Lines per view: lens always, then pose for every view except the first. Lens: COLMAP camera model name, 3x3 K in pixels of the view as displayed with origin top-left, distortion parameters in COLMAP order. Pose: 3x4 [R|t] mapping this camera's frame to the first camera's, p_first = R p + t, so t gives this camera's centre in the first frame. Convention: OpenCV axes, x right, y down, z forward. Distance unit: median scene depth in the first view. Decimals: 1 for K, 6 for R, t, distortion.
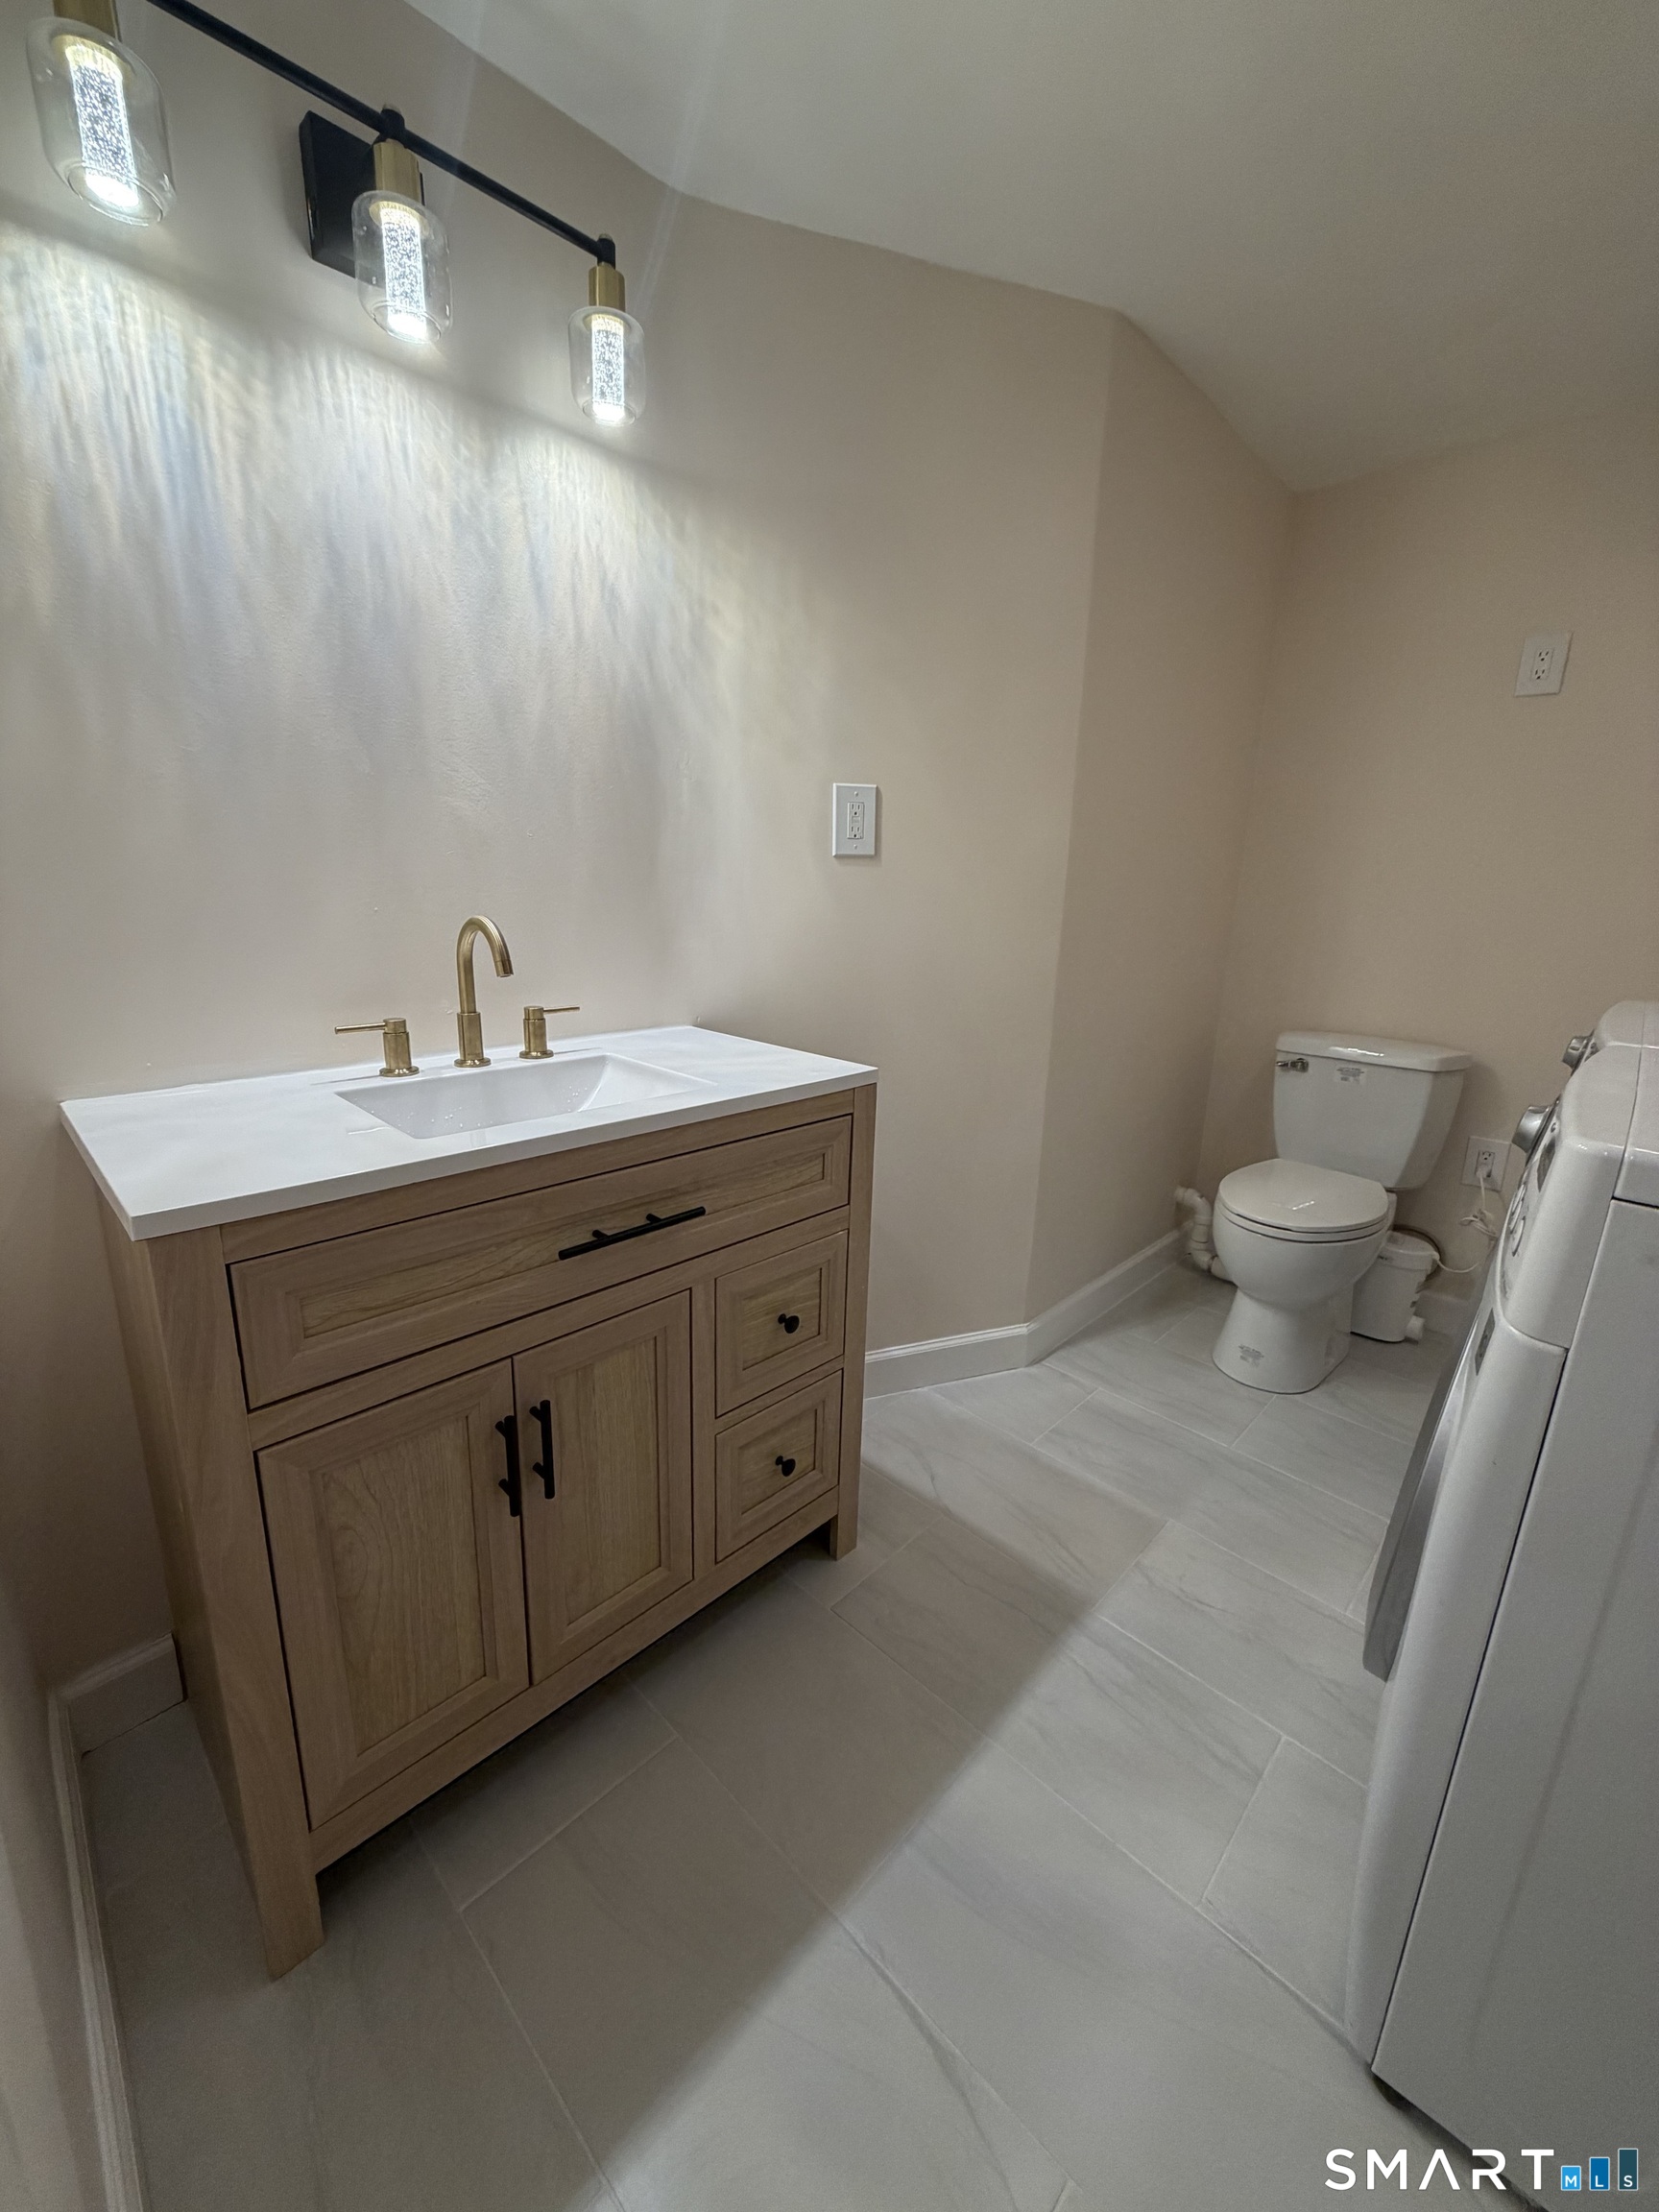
lens RADIAL K [[876.7, 0, 824.1], [0, 876.7, 1107.3], [0, 0, 1]] dist [-0.000072, -0.000953]
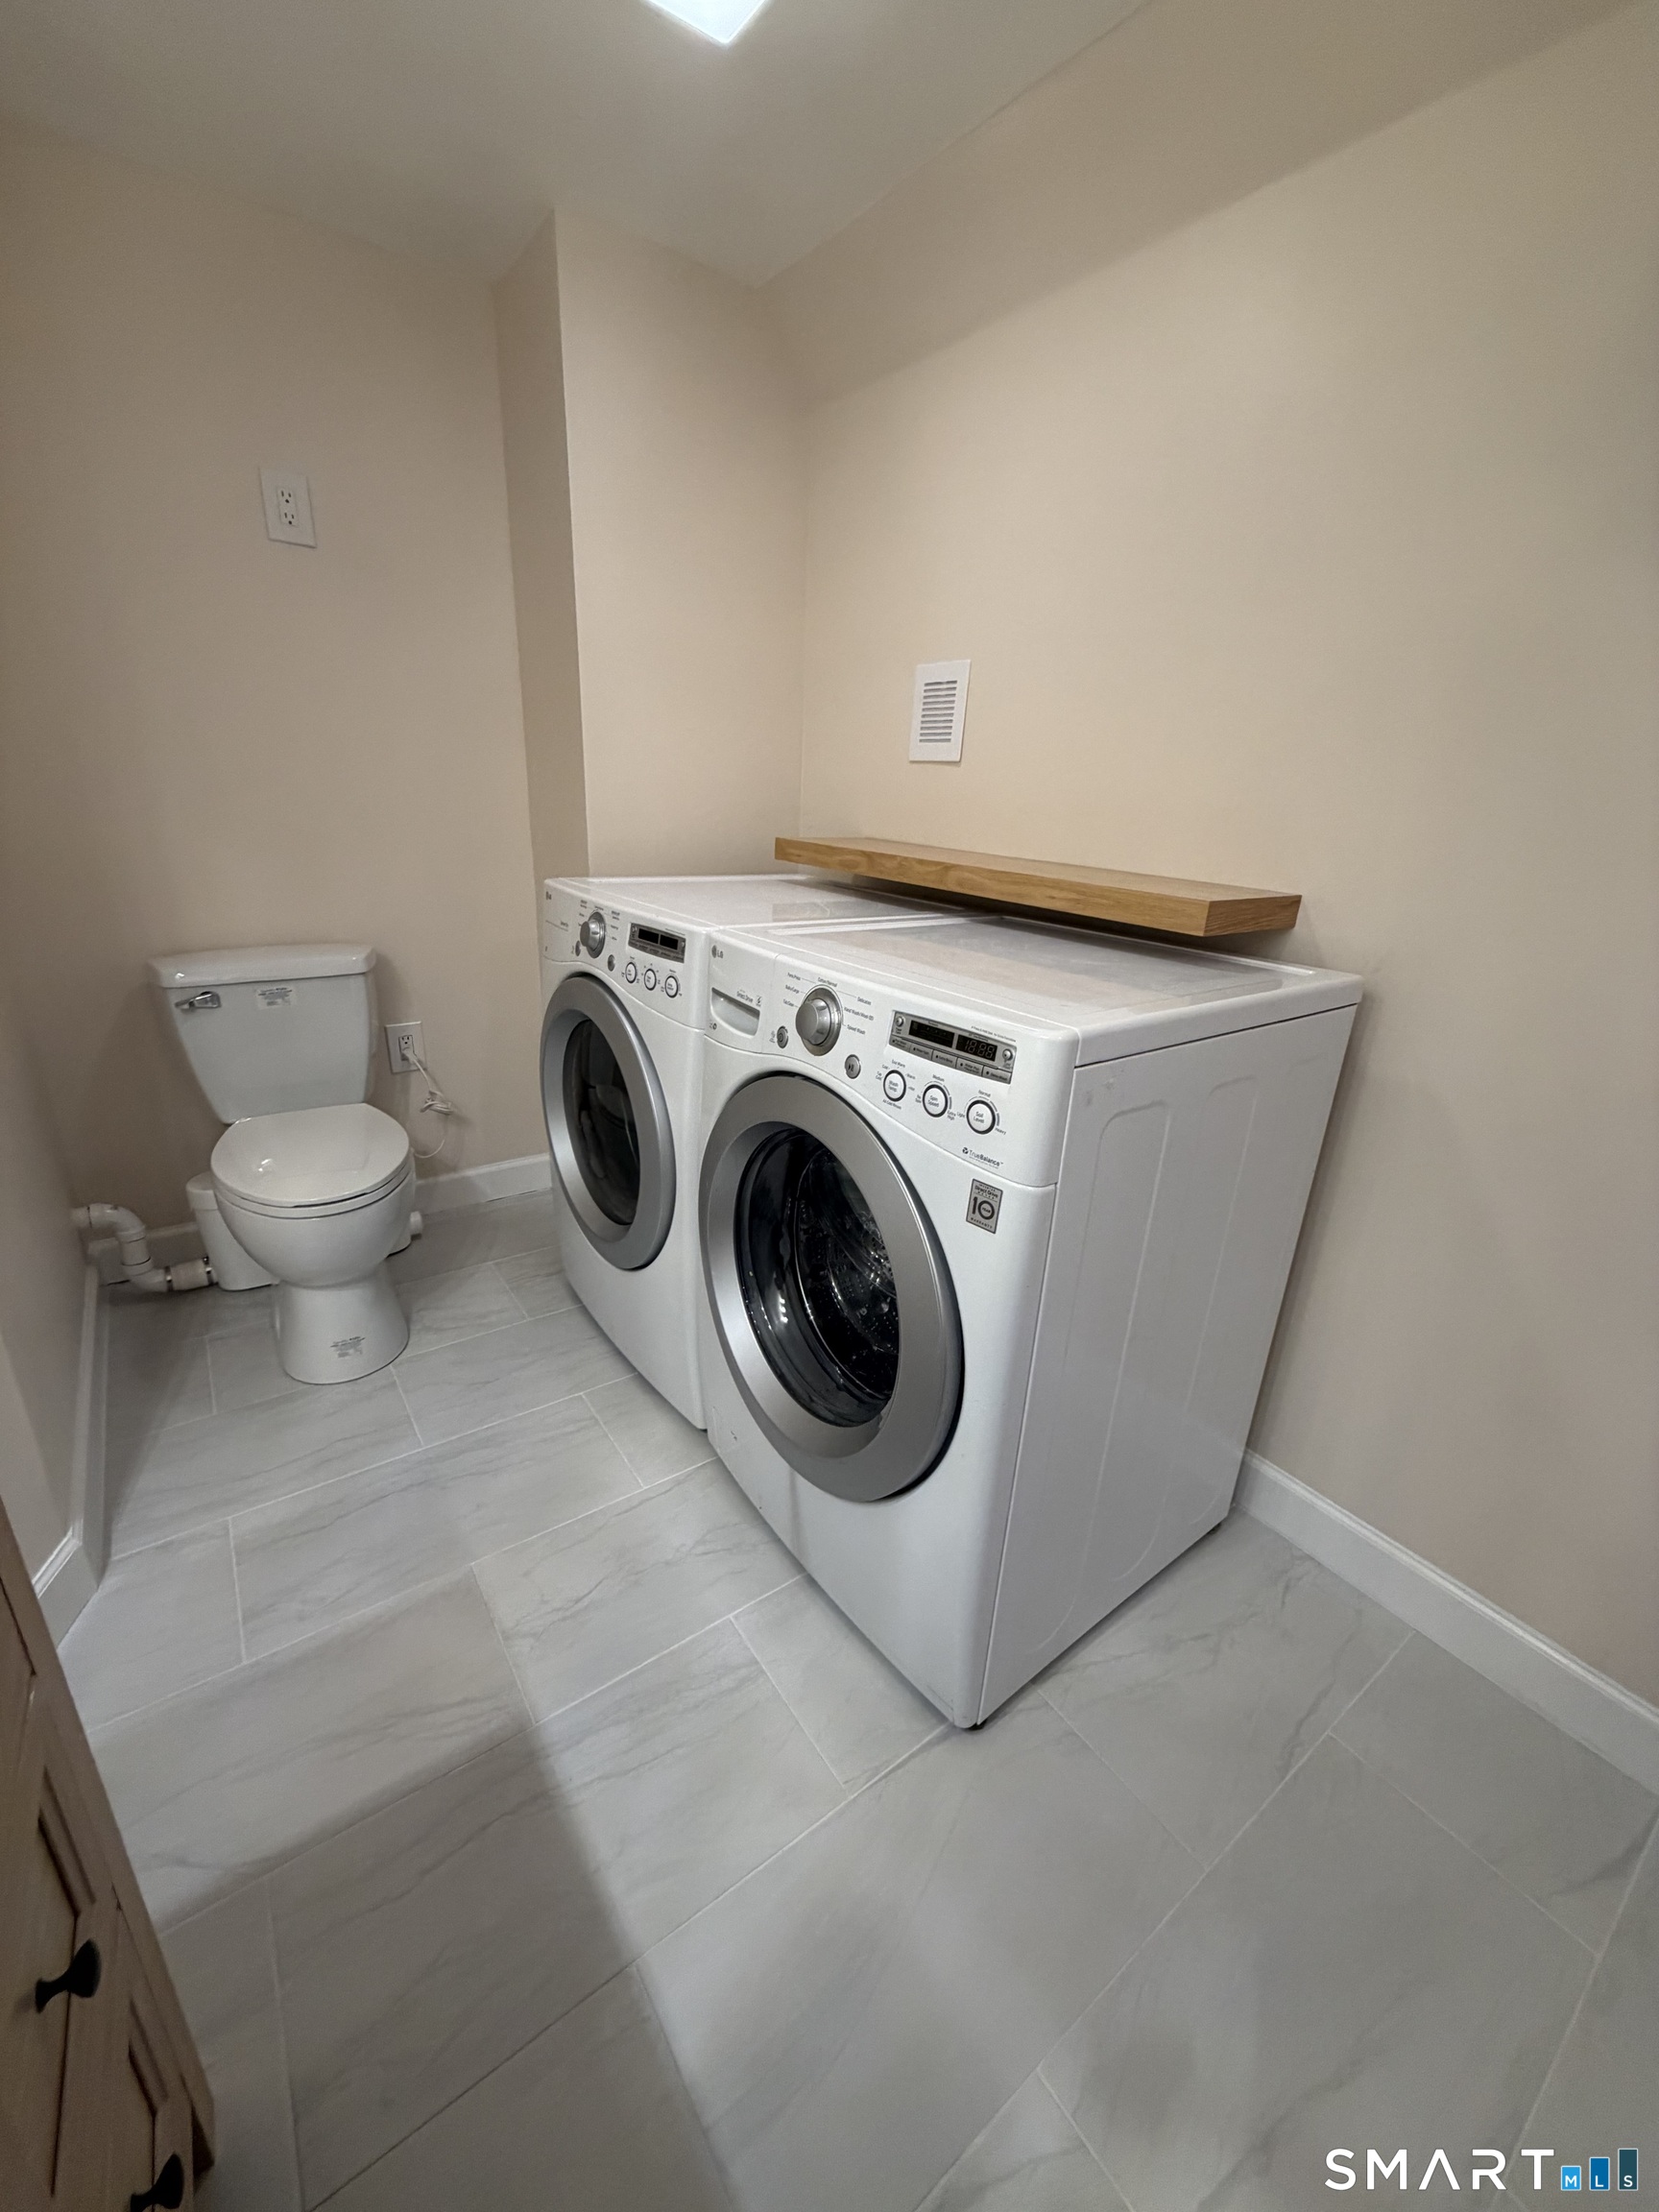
lens RADIAL K [[876.7, 0, 825.5], [0, 876.7, 1102.6], [0, 0, 1]] dist [-0.000072, -0.000953]
pose [[0.164915, -0.359322, 0.918526, -0.131952], [0.208500, 0.922932, 0.323611, -0.113965], [-0.964018, 0.138145, 0.227124, 0.338281]]
